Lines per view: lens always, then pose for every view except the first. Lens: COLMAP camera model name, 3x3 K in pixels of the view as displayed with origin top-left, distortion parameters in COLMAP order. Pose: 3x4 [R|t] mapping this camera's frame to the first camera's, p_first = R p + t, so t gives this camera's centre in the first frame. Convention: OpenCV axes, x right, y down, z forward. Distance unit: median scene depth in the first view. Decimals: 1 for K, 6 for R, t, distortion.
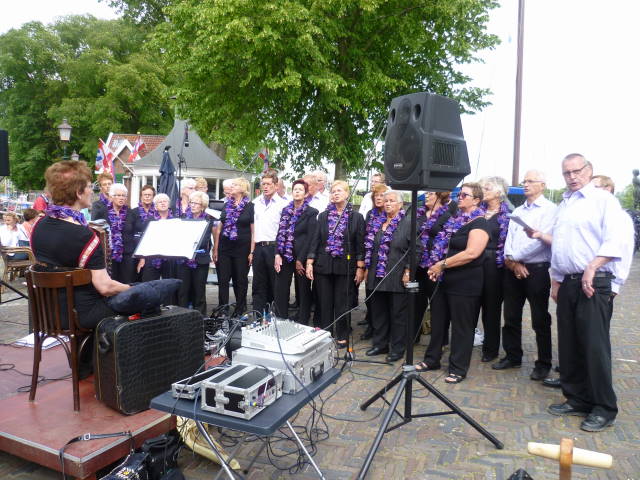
lens RADIAL K [[521.5, 0, 324.0], [0, 521.5, 249.1], [0, 0, 1]] dist [-0.073268, 0.005552]
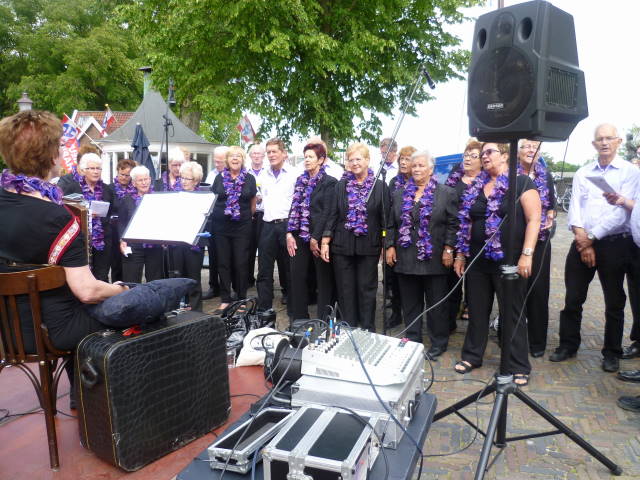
lens RADIAL K [[527.2, 0, 328.0], [0, 527.2, 240.7], [0, 0, 1]] dist [-0.063314, 0.001729]
pose [[0.997995, -0.035996, 0.052065, -0.075880], [0.034396, 0.998918, 0.031310, -0.002670], [-0.053136, -0.029457, 0.998153, 0.160258]]
